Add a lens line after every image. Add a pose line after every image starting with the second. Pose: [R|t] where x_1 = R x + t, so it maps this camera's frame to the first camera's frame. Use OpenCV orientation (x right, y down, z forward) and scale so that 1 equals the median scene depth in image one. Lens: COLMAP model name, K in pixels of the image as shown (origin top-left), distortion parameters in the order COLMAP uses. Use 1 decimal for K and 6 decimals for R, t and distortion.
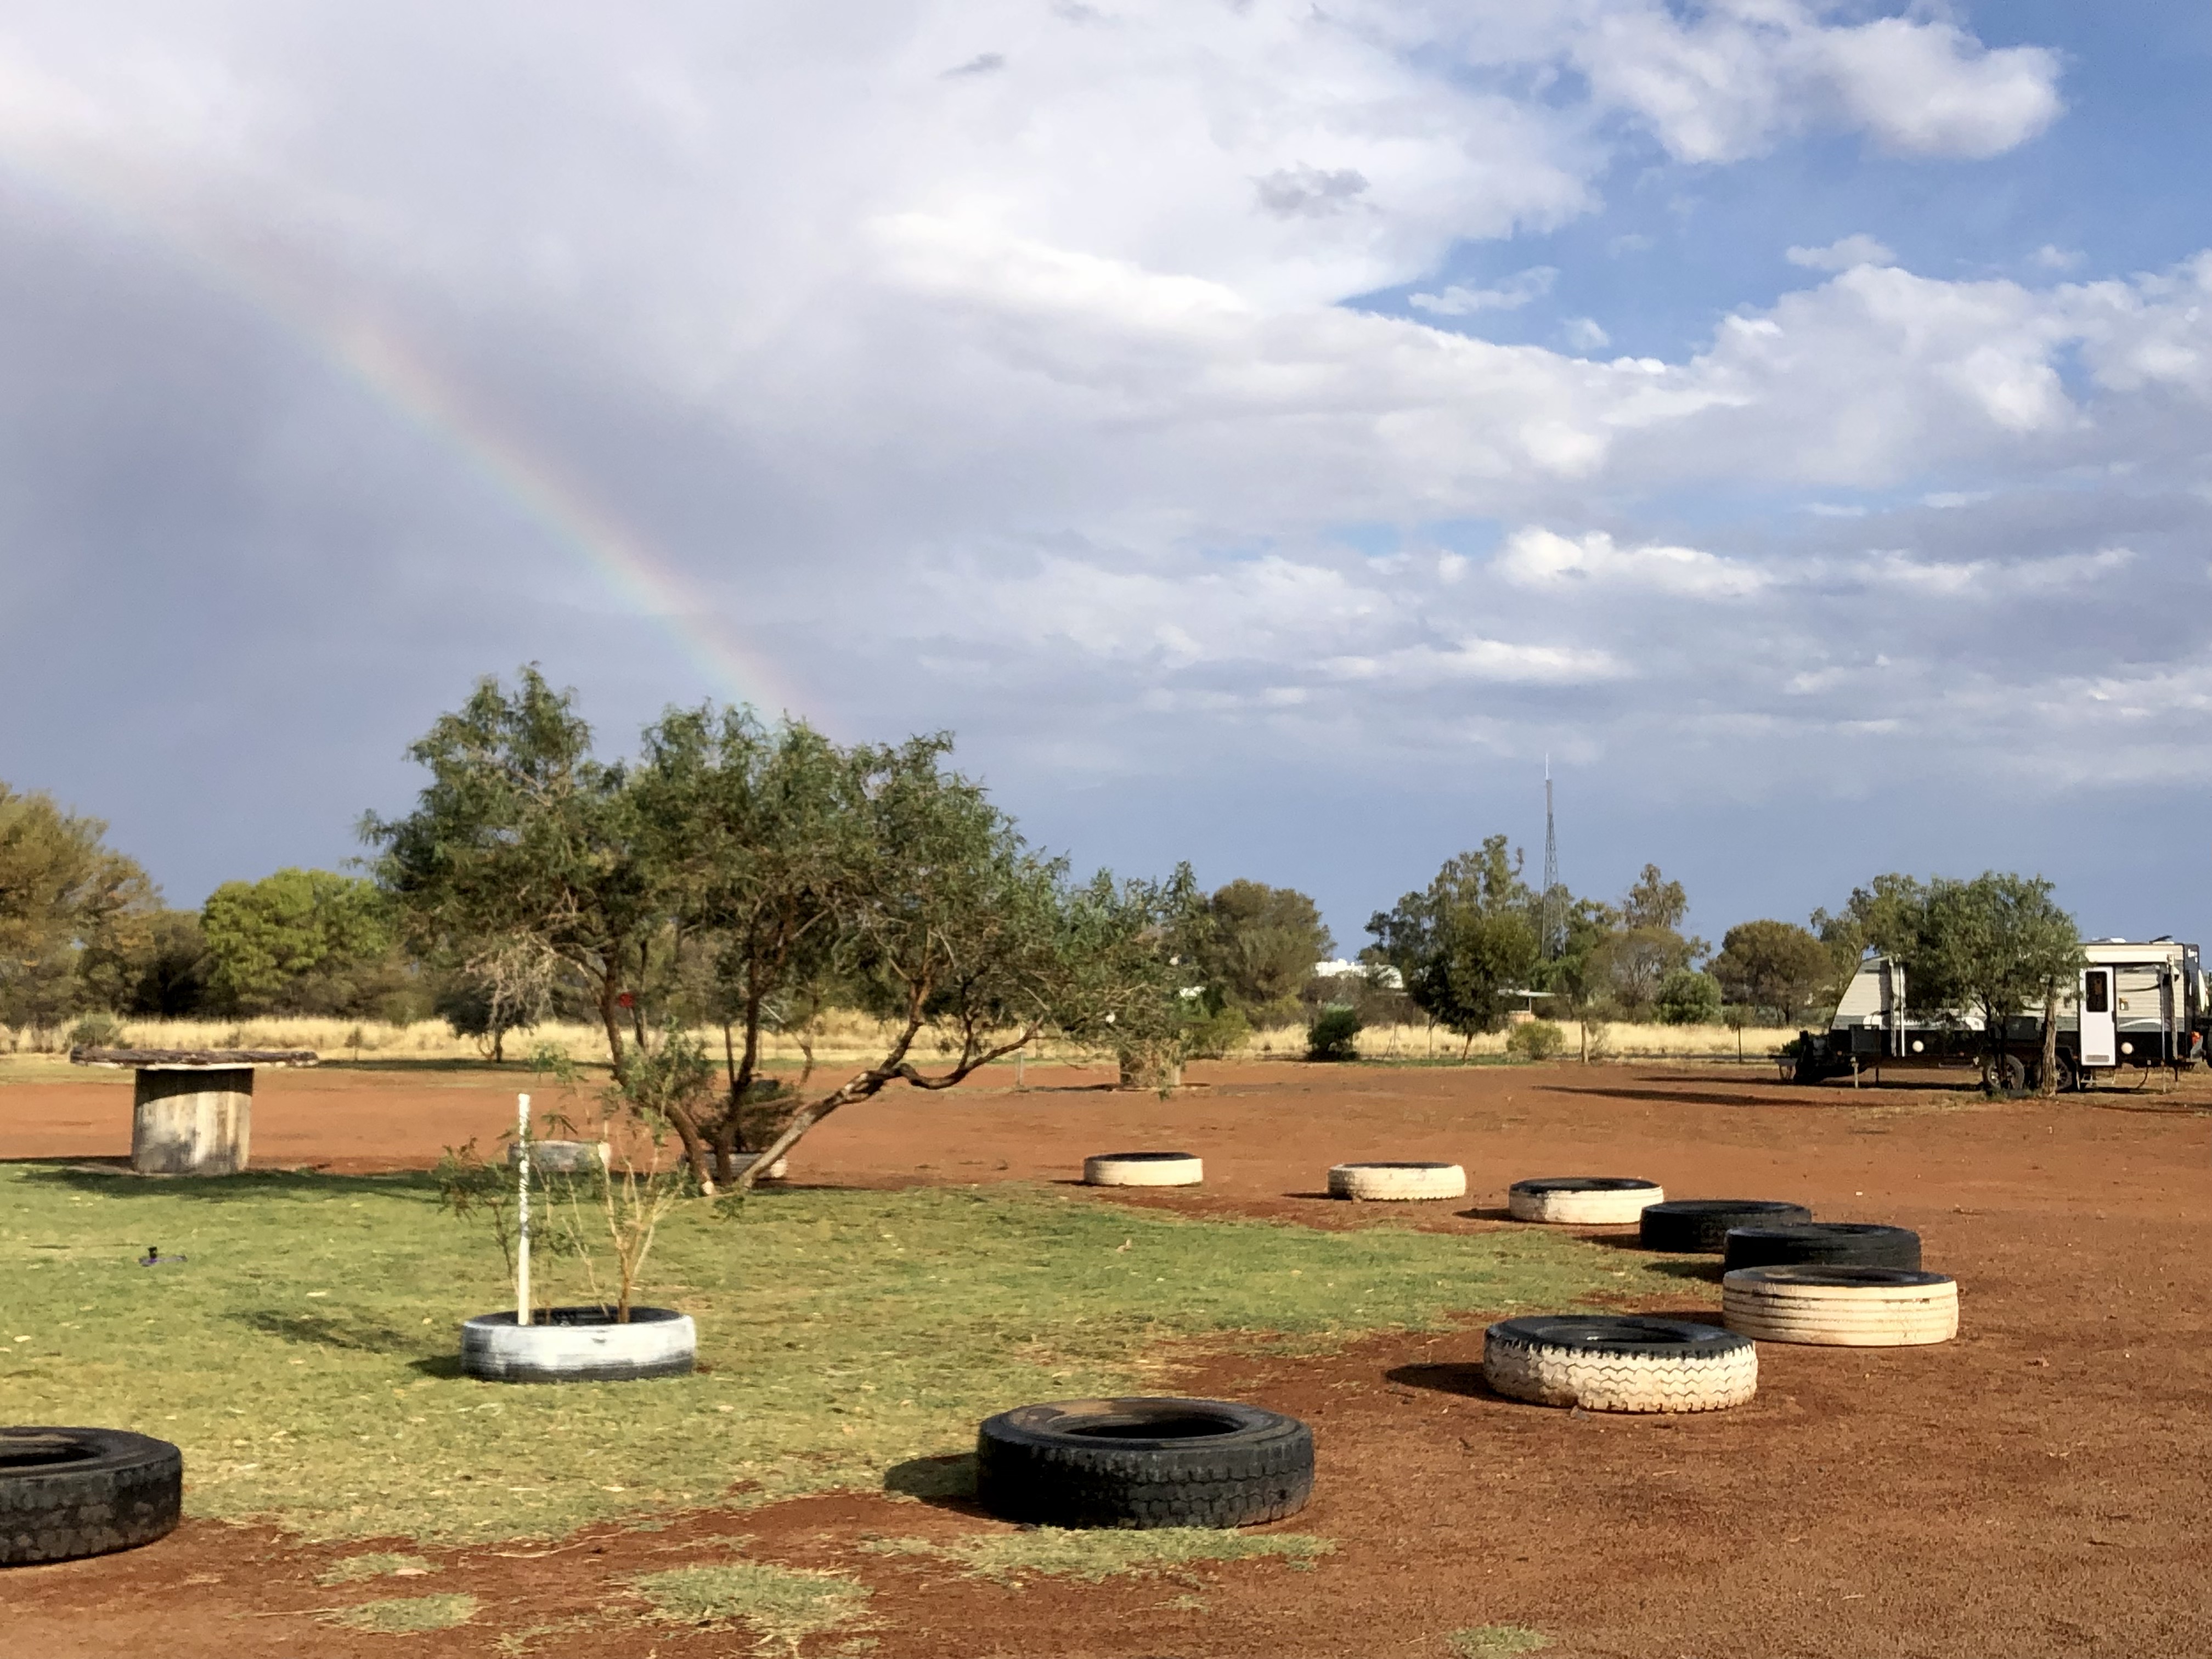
lens RADIAL K [[2815.7, 0, 1106.0], [0, 2815.7, 829.5], [0, 0, 1]] dist [0.210737, -0.719316]
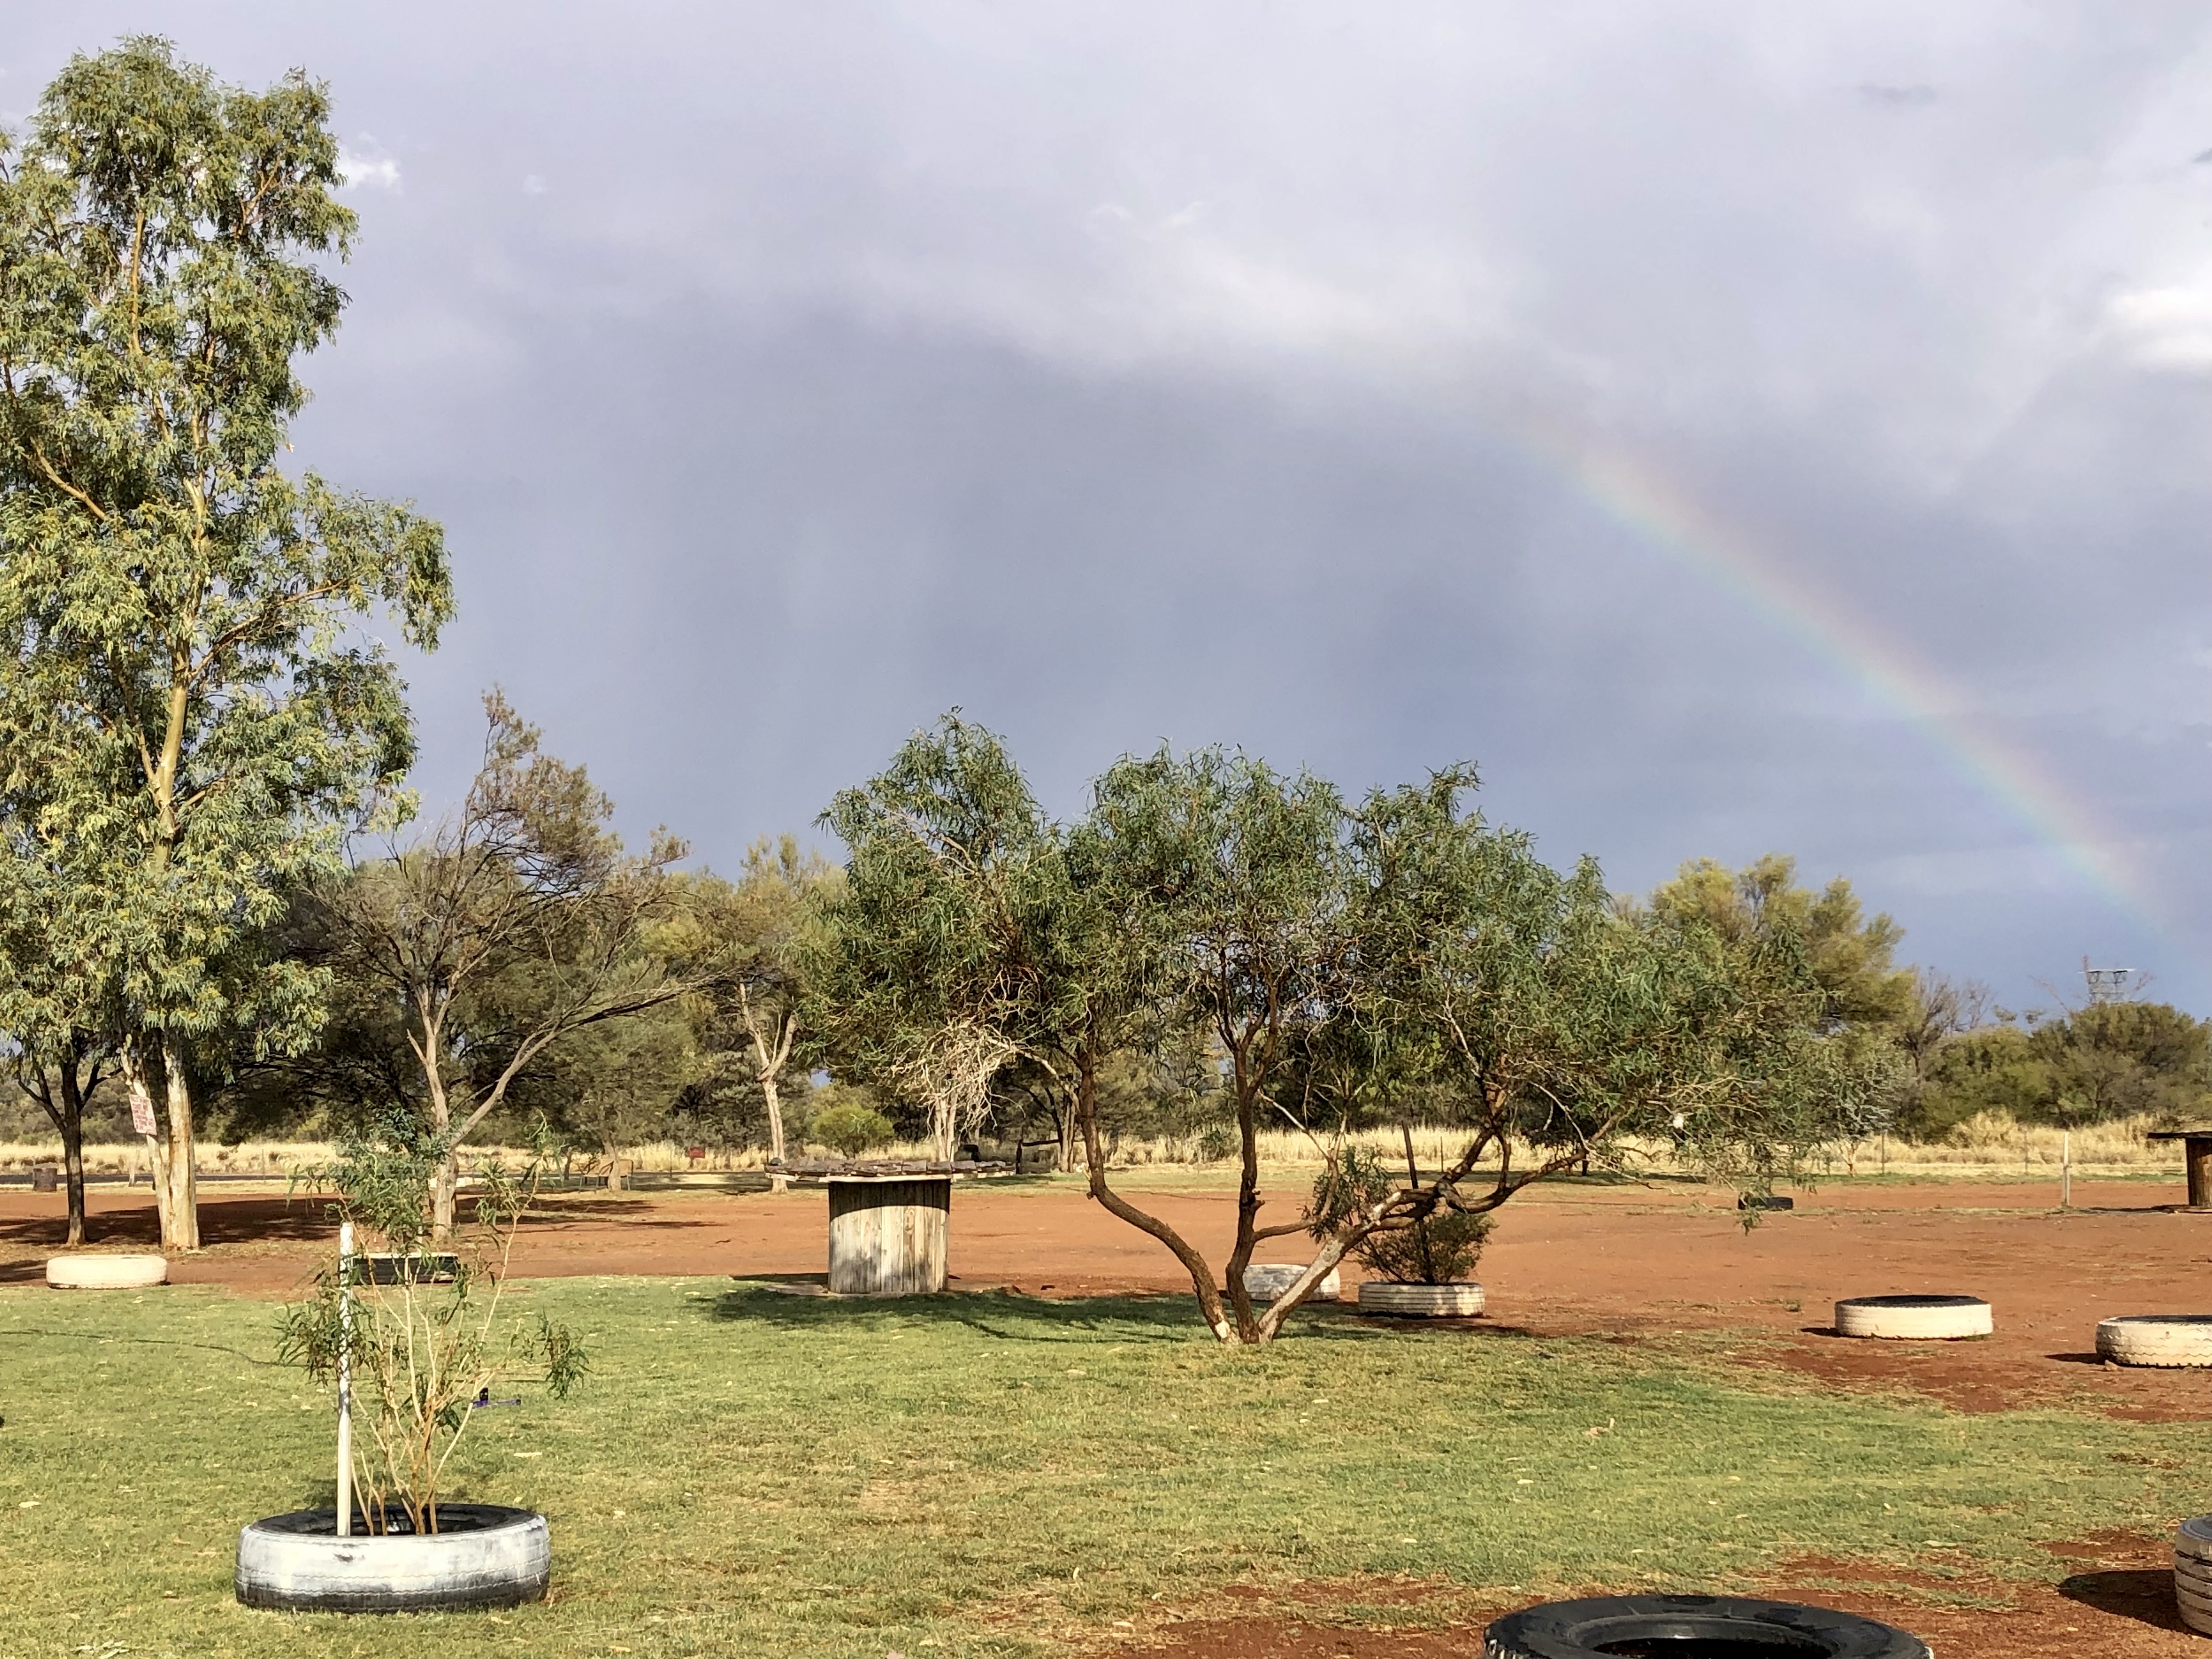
lens RADIAL K [[2815.7, 0, 1106.0], [0, 2815.7, 829.5], [0, 0, 1]] dist [0.210737, -0.719316]
pose [[0.908450, -0.051476, -0.414811, 0.144071], [0.035307, 0.998291, -0.046559, 0.013955], [0.416499, 0.027651, 0.908715, 0.177653]]
